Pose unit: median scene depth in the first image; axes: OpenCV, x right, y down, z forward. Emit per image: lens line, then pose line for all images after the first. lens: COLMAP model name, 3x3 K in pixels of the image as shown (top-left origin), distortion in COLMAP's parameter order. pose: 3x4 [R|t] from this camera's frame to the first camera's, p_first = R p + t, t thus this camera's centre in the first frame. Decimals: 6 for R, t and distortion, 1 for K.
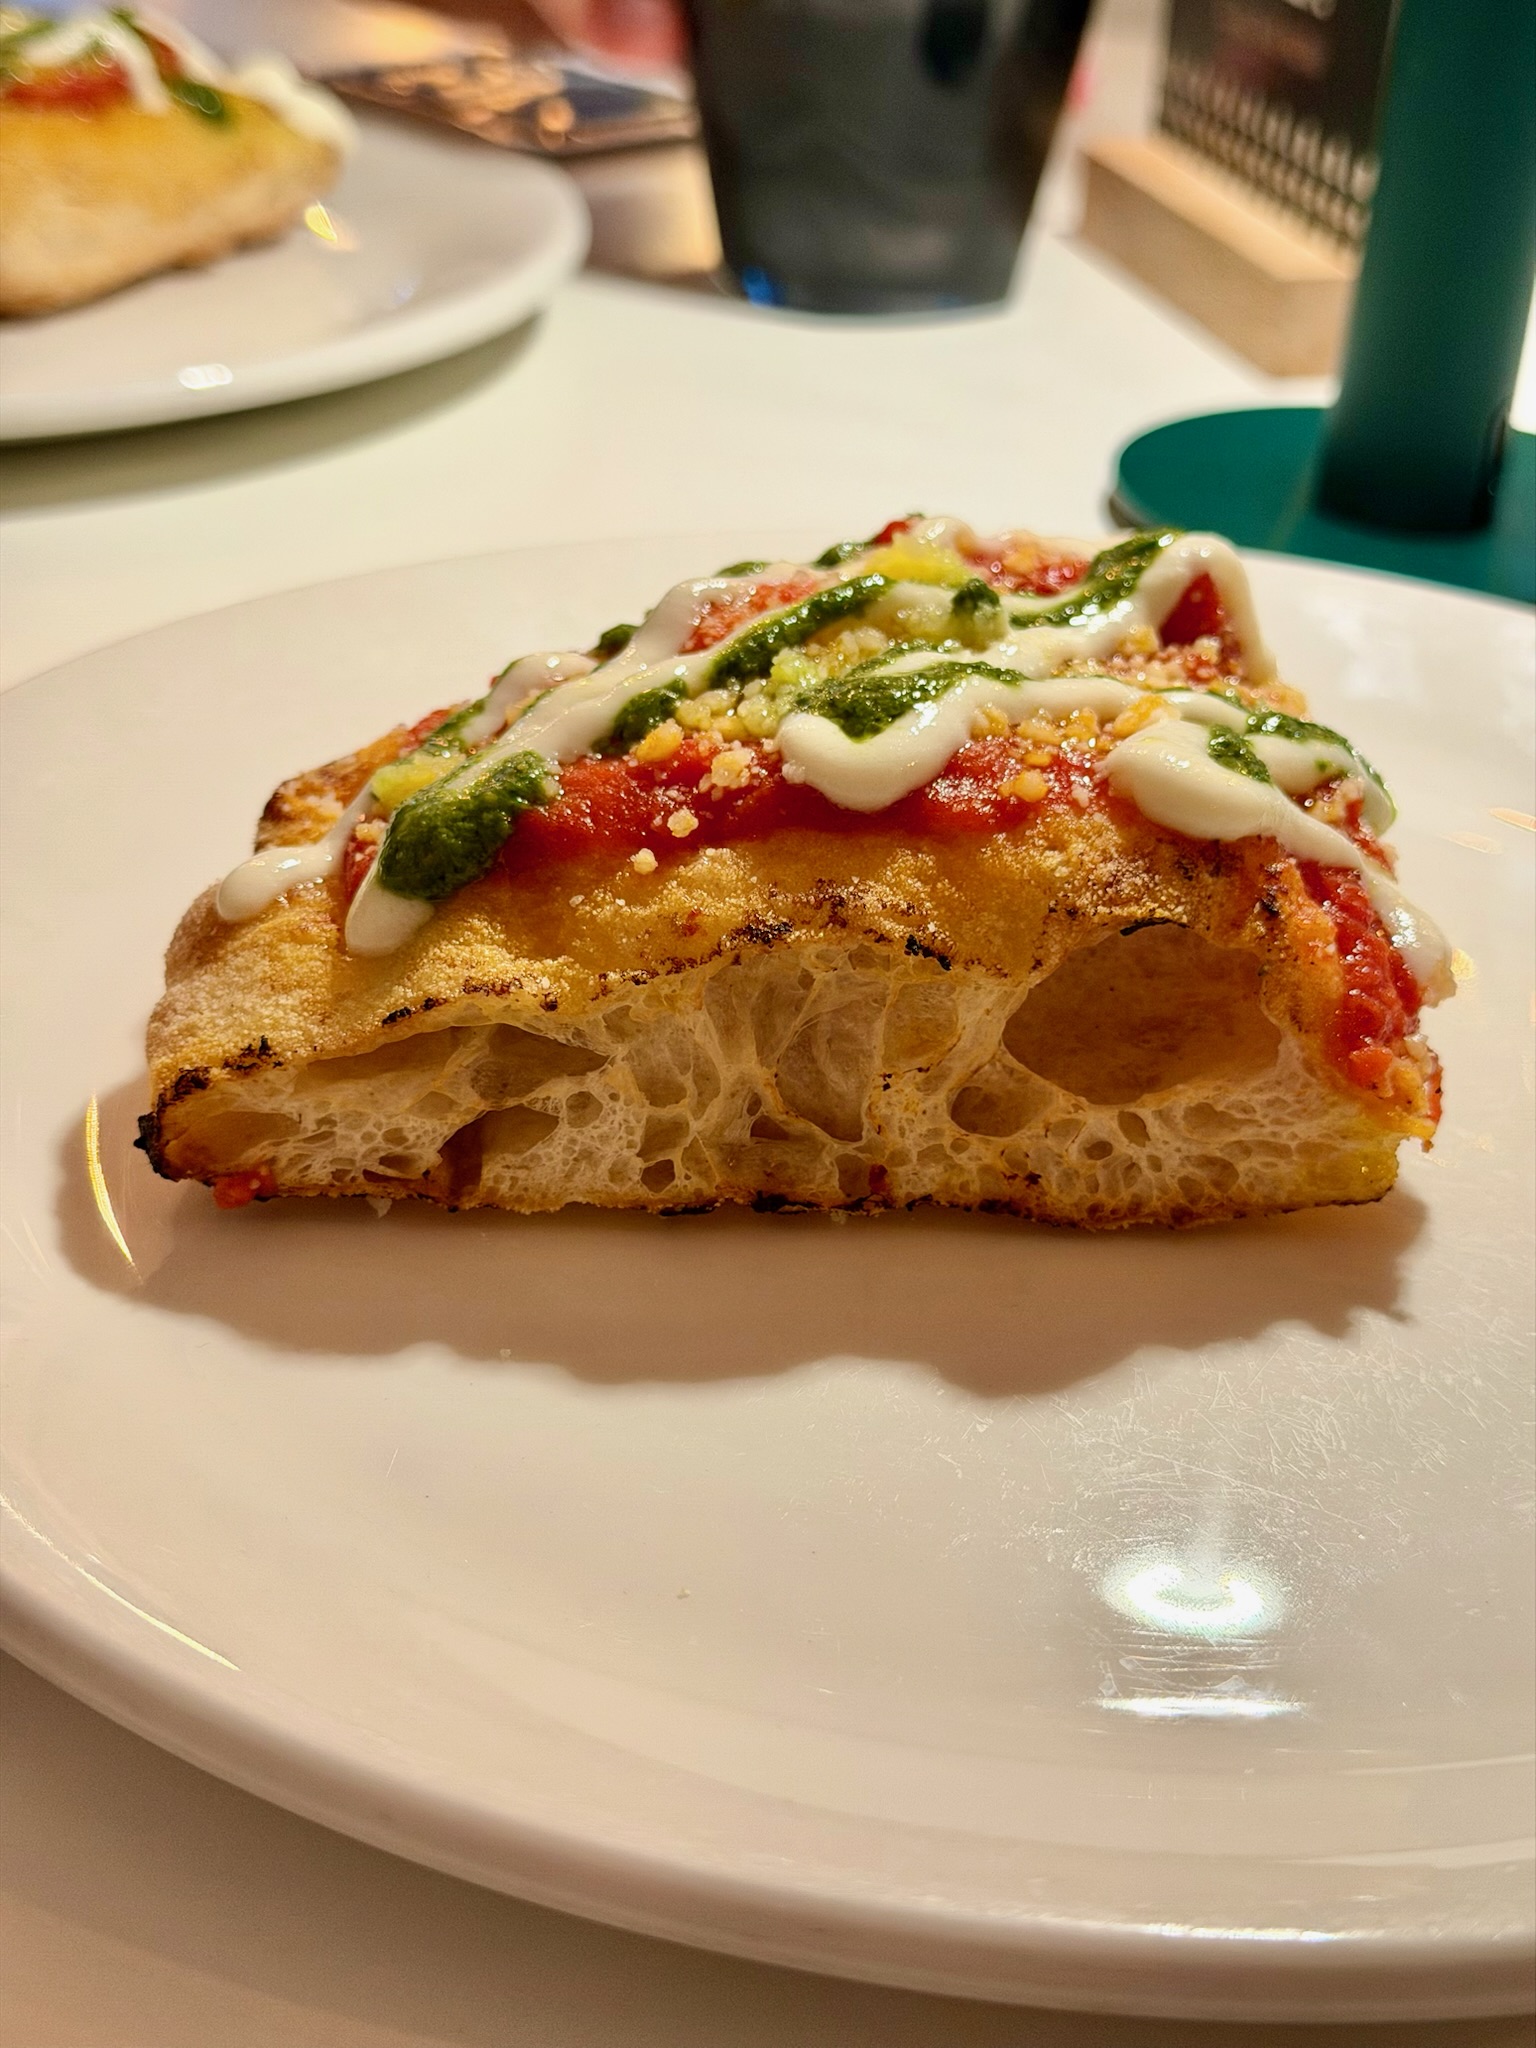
lens RADIAL K [[2899.7, 0, 754.9], [0, 2899.7, 1018.9], [0, 0, 1]] dist [0.104482, 0.011000]
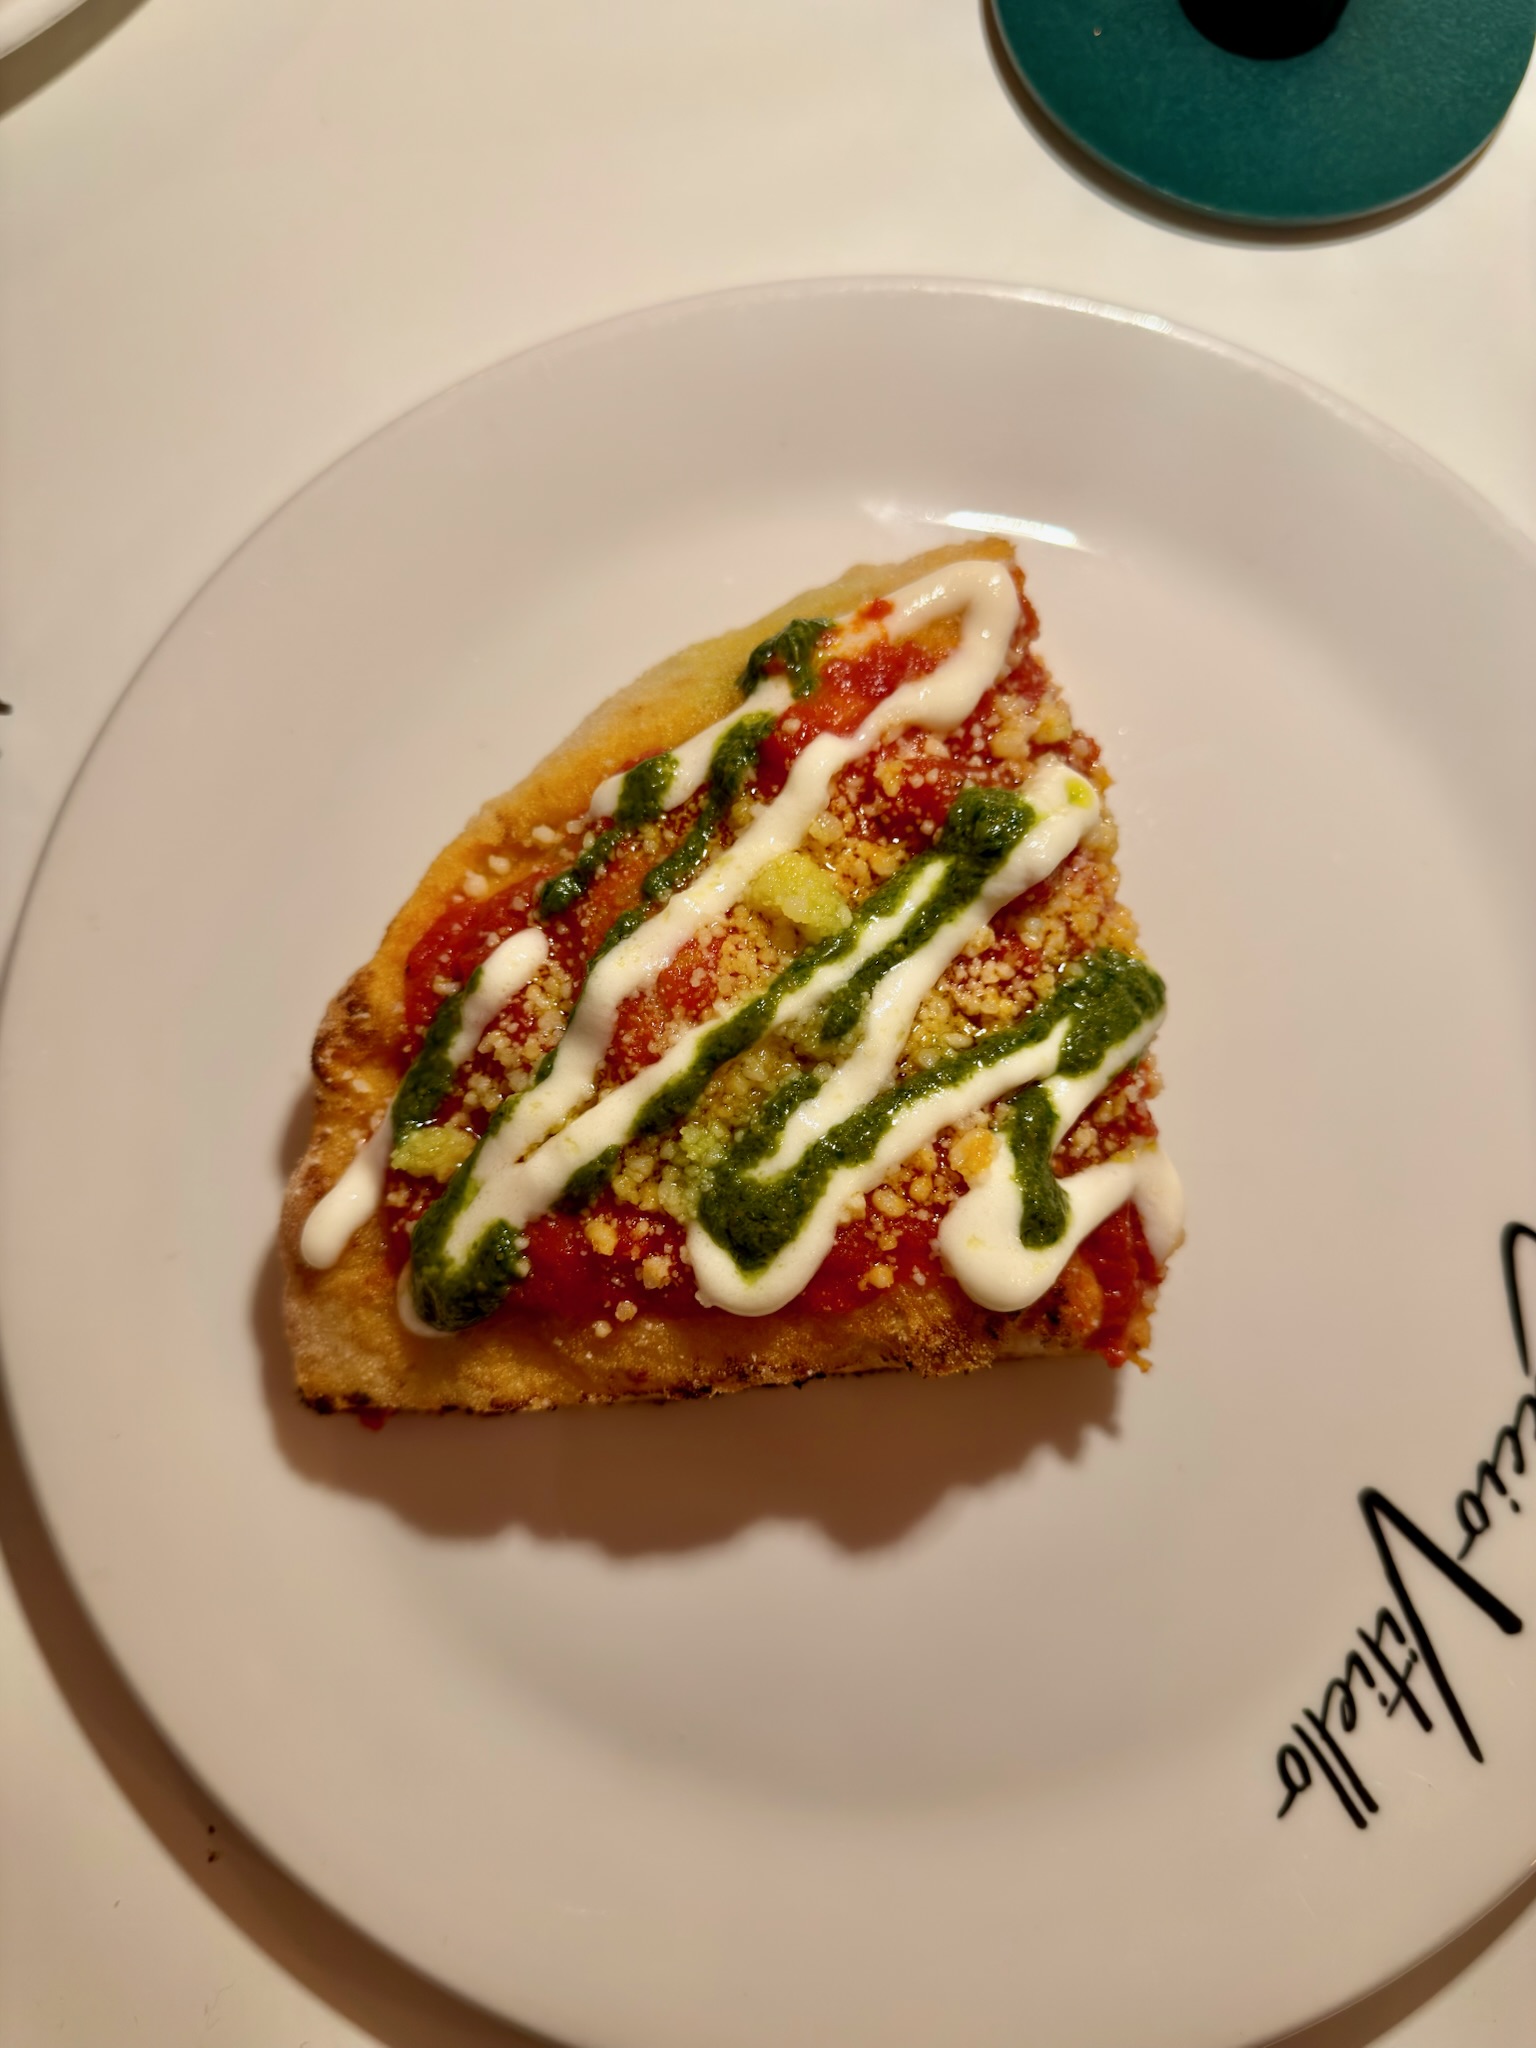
lens RADIAL K [[1444.1, 0, 768.0], [0, 1444.1, 1024.0], [0, 0, 1]] dist [0.187196, -0.122518]
pose [[0.997891, -0.049752, -0.041699, 0.076395], [0.063248, 0.600437, 0.797167, -0.684236], [-0.014623, -0.798123, 0.602317, 0.688038]]
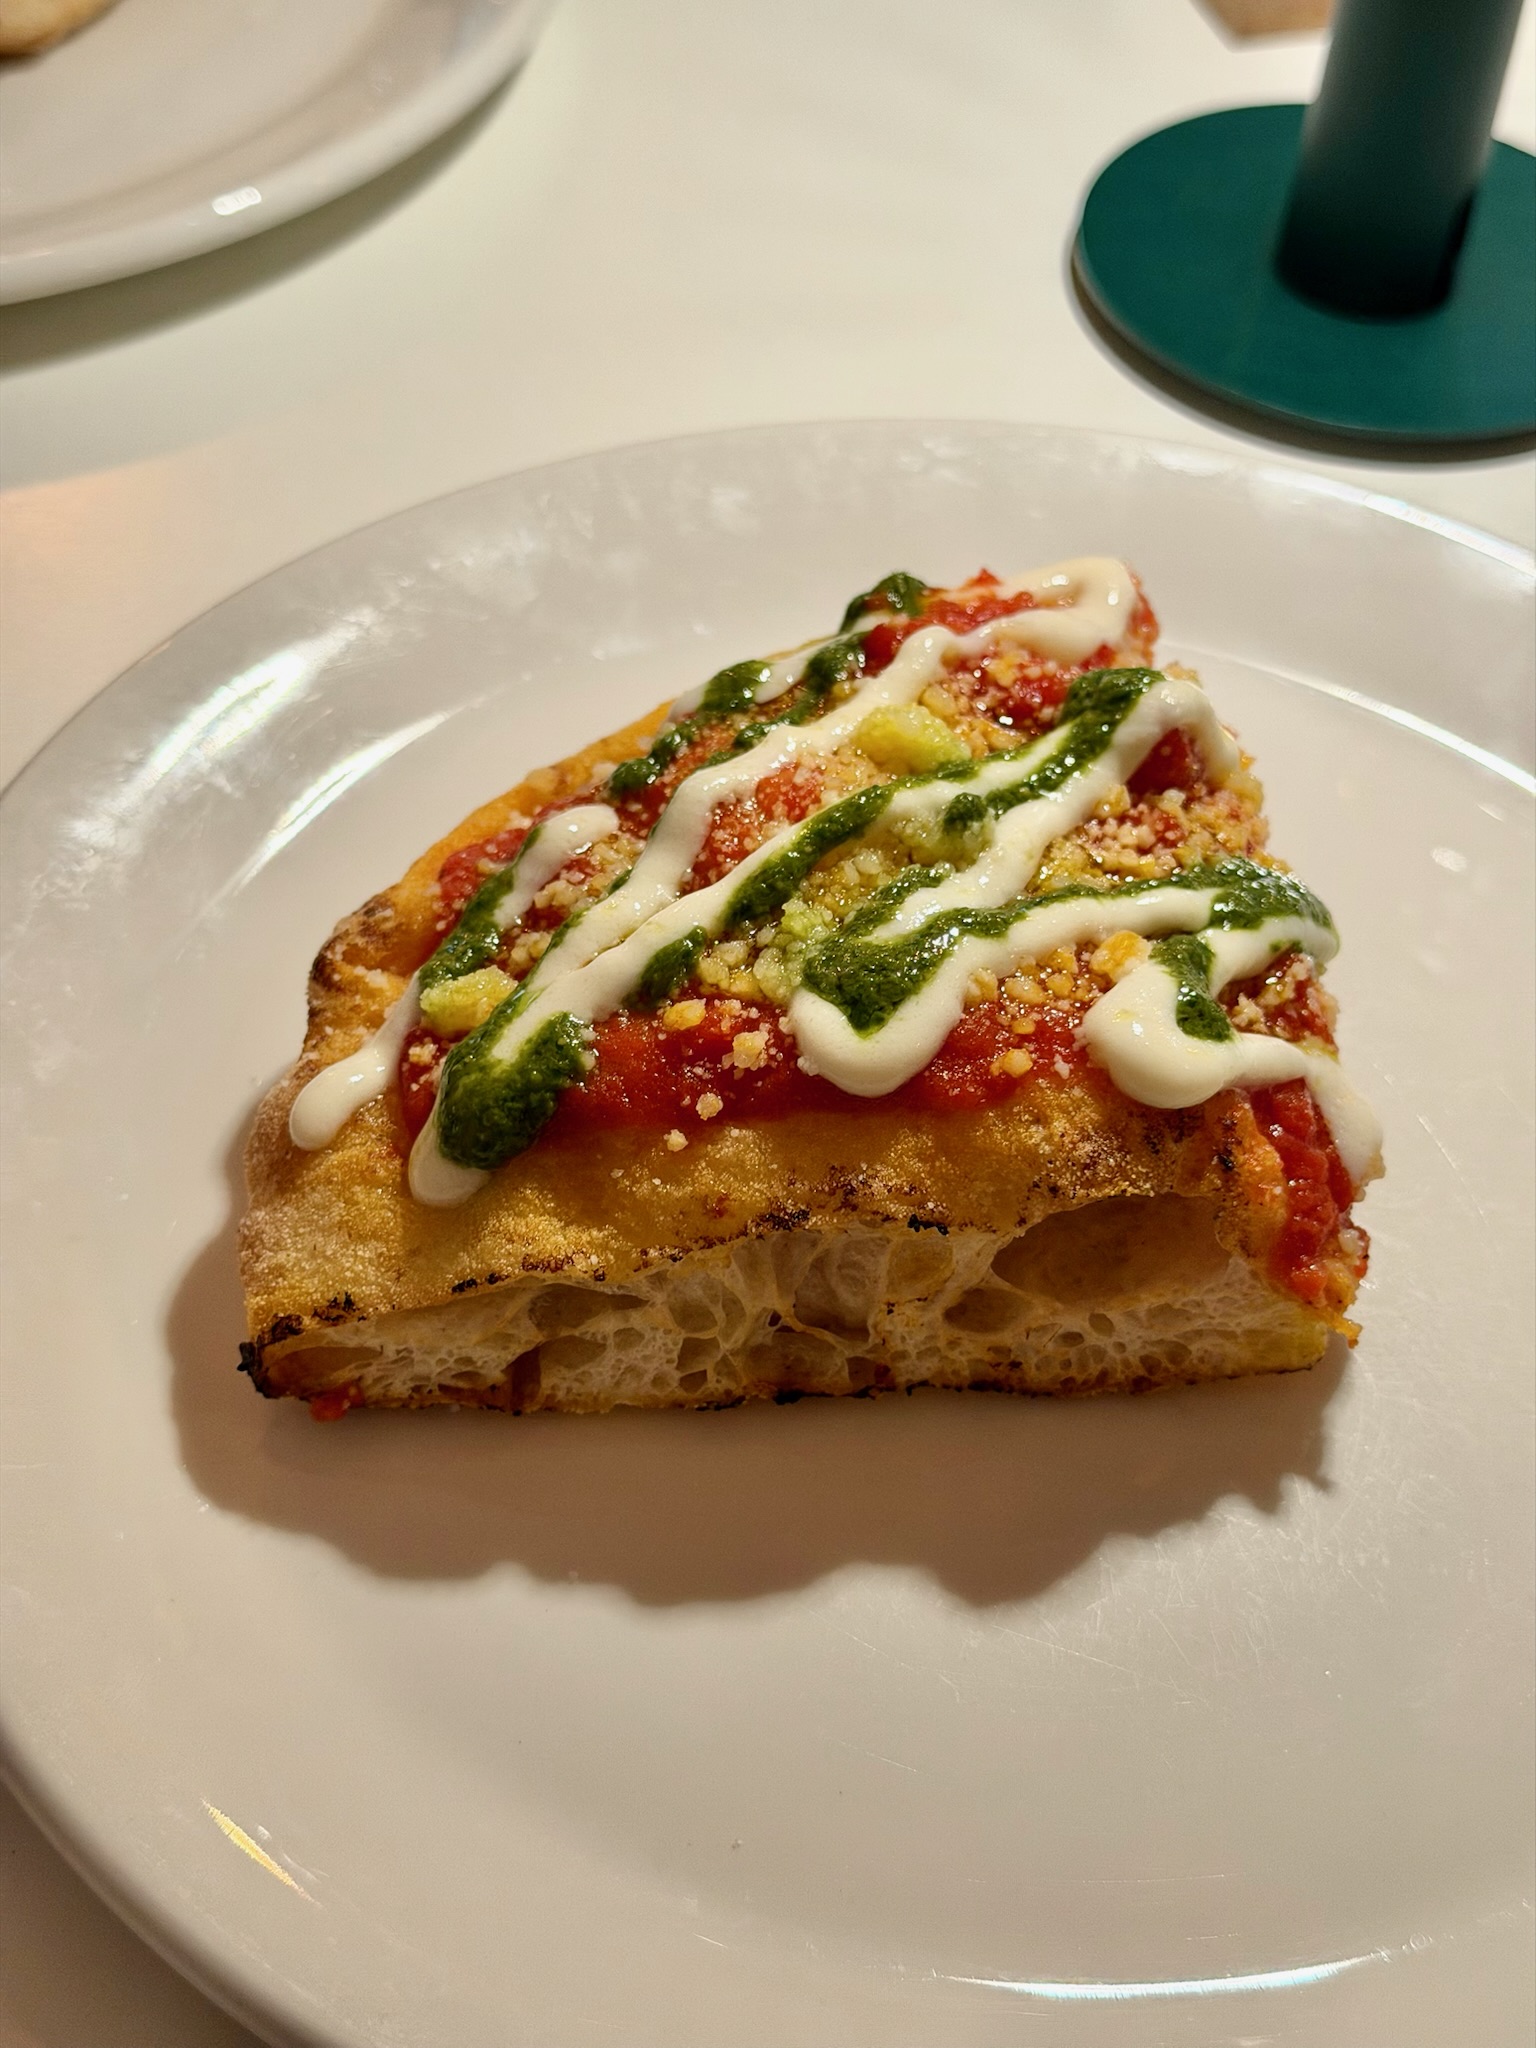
lens RADIAL K [[2863.1, 0, 768.0], [0, 2863.1, 1024.0], [0, 0, 1]] dist [0.109931, 0.002128]
pose [[0.999409, -0.023581, 0.025016, -0.028893], [0.014653, 0.950452, 0.310525, -0.438361], [-0.031098, -0.309975, 0.950236, -0.046173]]
